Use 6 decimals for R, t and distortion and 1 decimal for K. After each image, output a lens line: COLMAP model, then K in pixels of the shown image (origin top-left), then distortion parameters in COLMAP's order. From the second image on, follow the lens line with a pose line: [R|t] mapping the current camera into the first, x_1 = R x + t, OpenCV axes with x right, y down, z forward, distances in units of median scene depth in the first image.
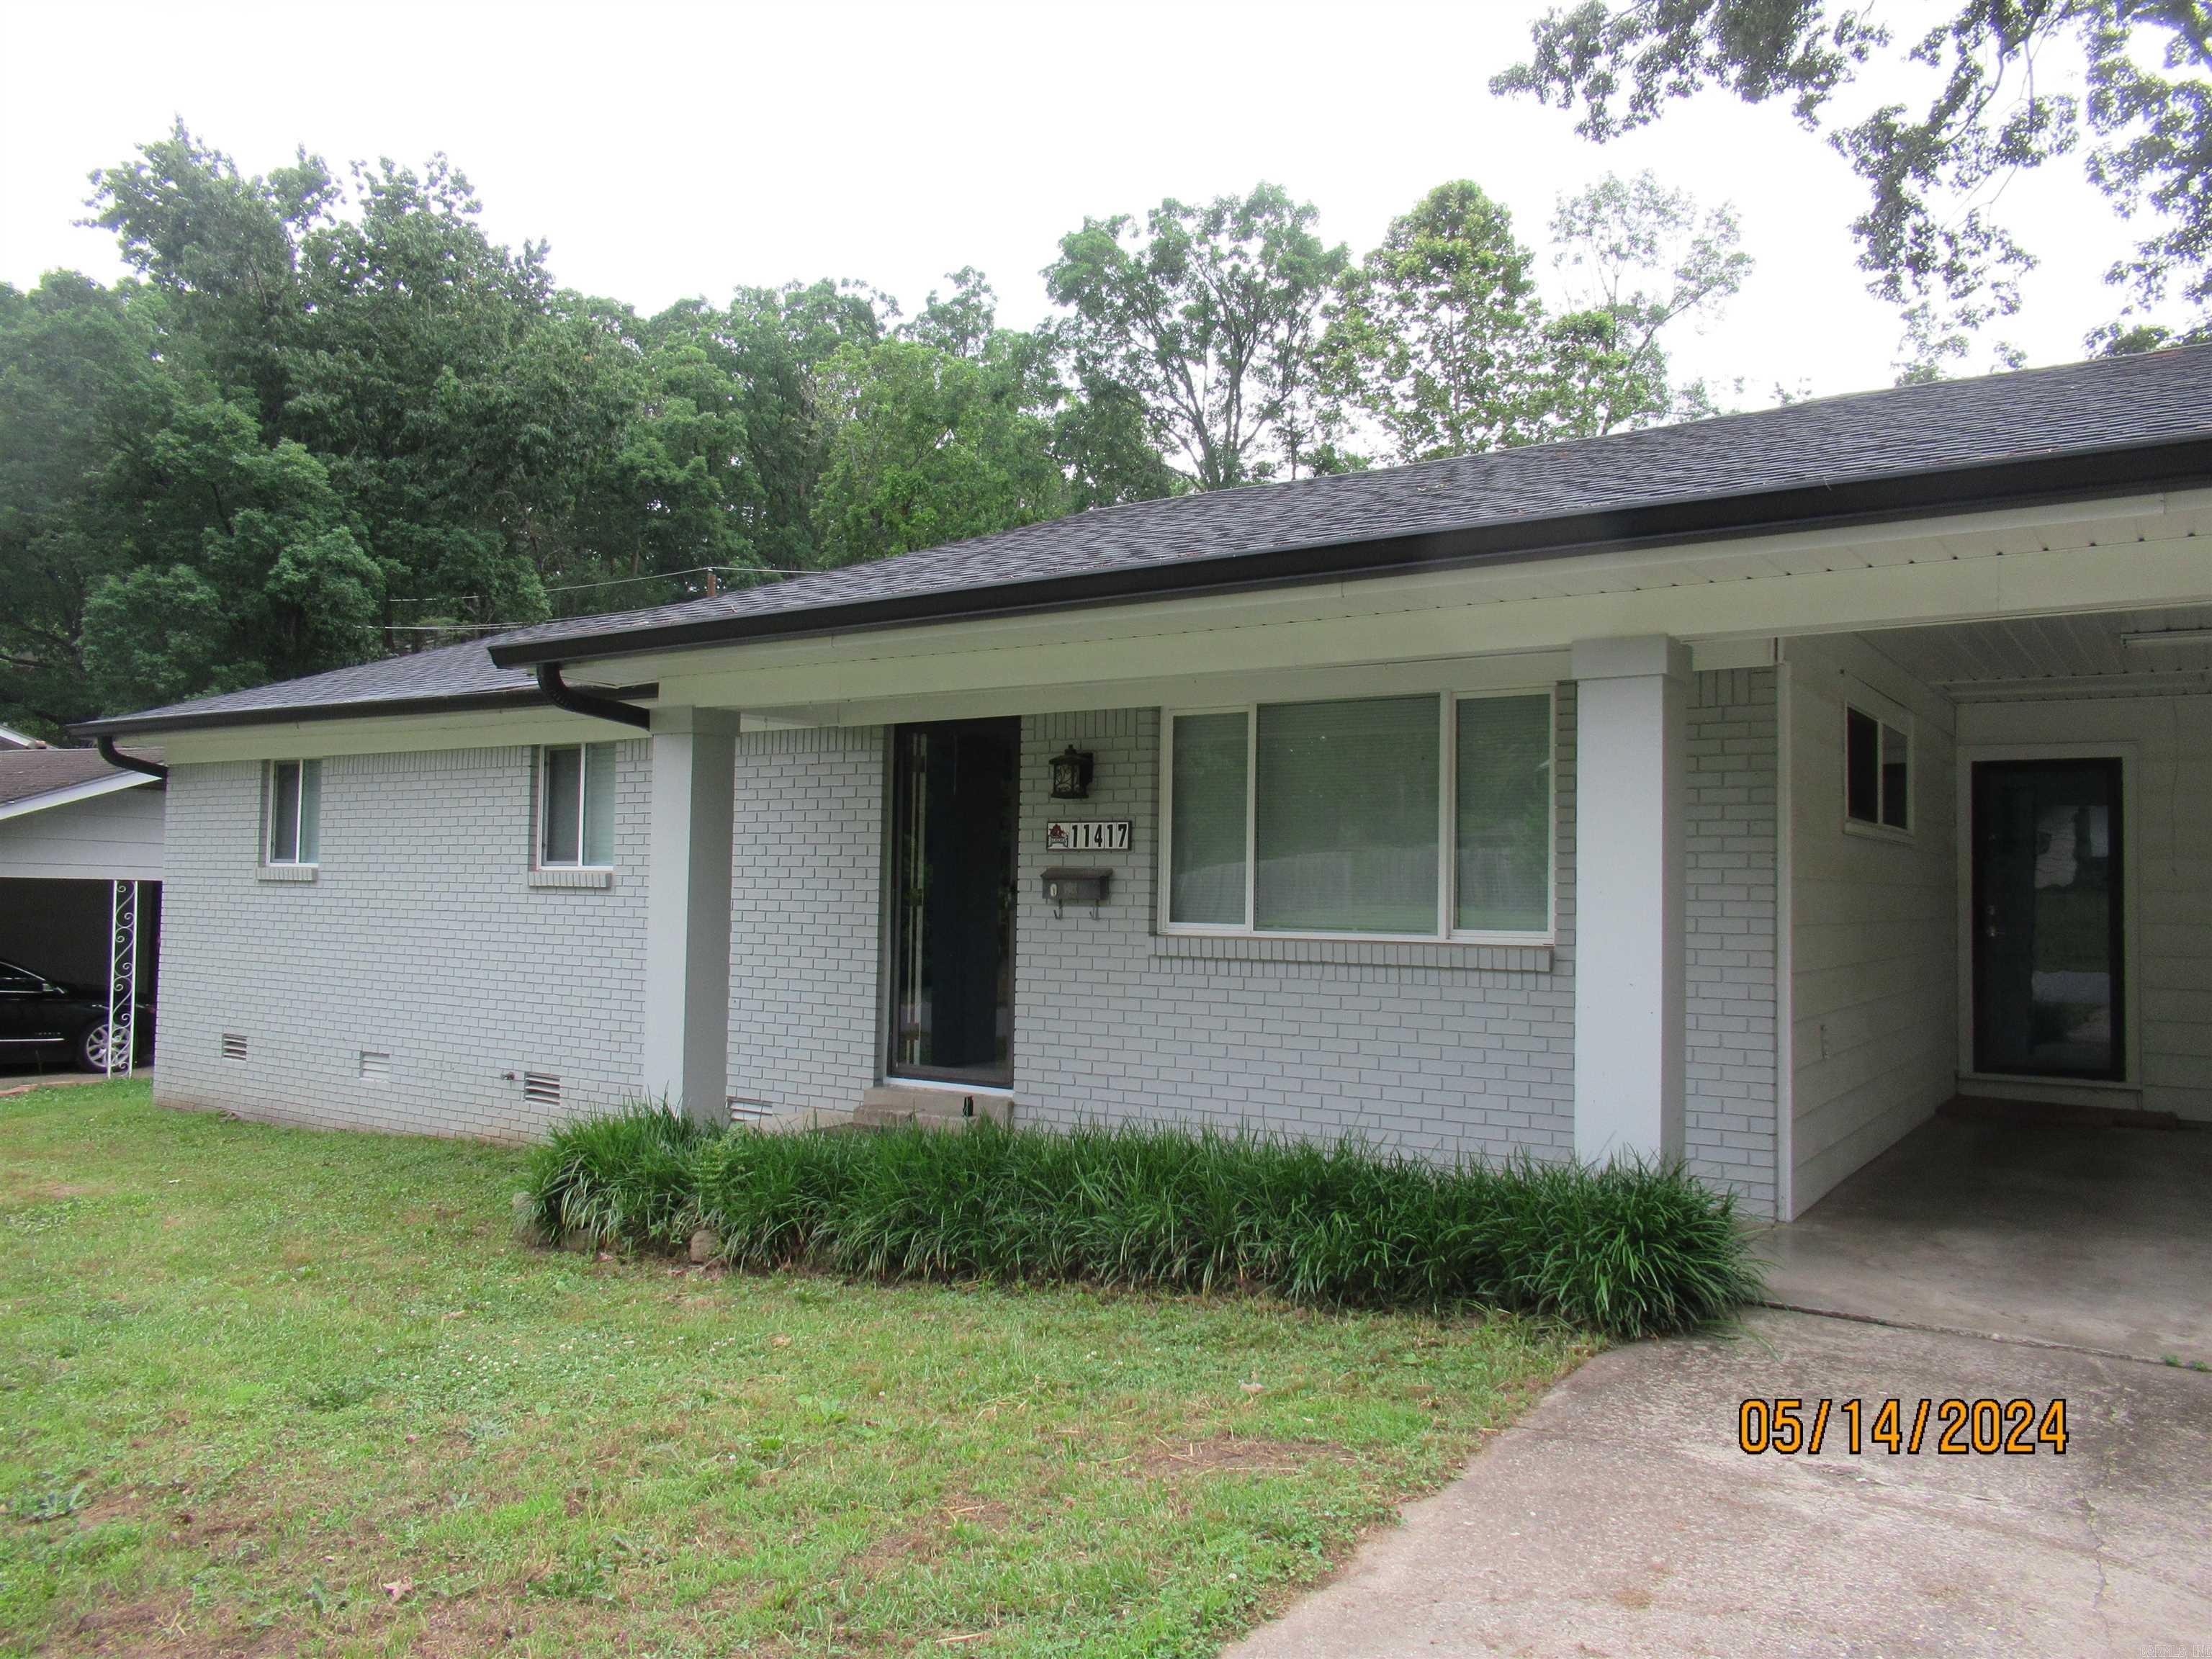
lens RADIAL K [[1638.9, 0, 1089.6], [0, 1638.9, 841.2], [0, 0, 1]] dist [-0.003936, 0.008763]
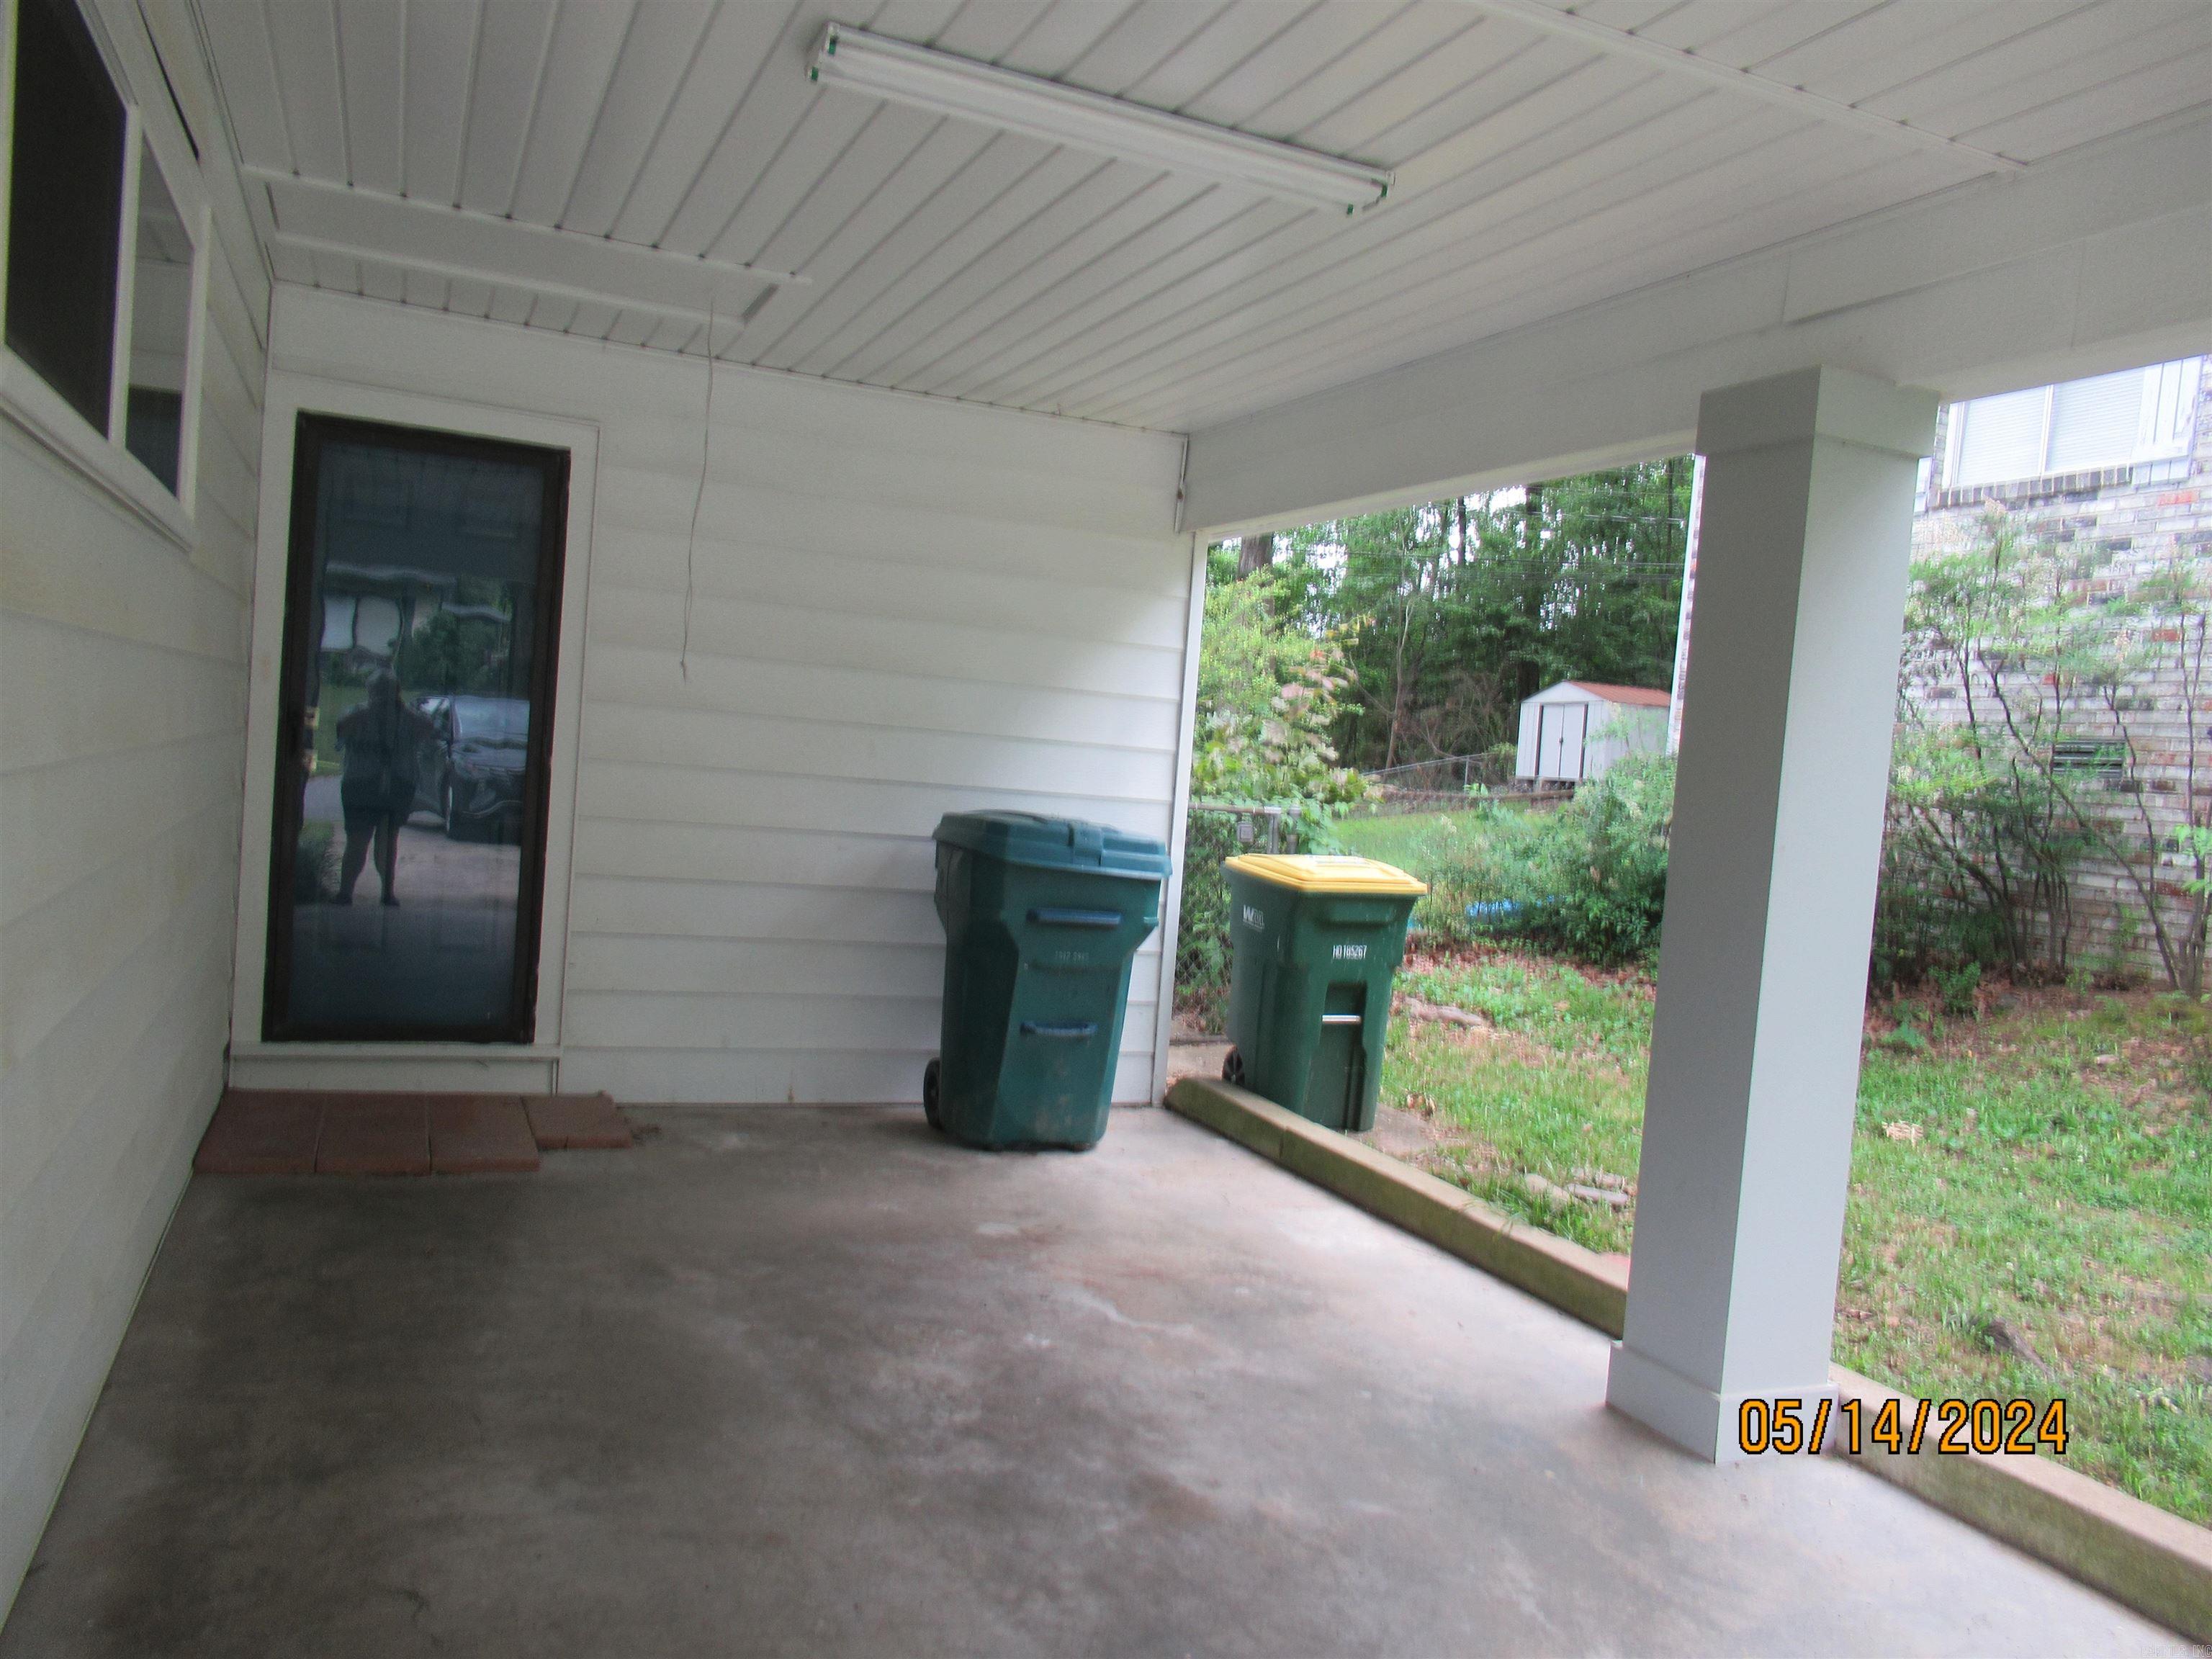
lens RADIAL K [[1638.9, 0, 1099.1], [0, 1638.9, 839.7], [0, 0, 1]] dist [-0.003936, 0.008763]
pose [[0.526513, -0.016144, 0.850014, 0.262031], [-0.093350, 0.992676, 0.076676, 0.017996], [-0.845026, -0.119719, 0.521150, 0.555145]]
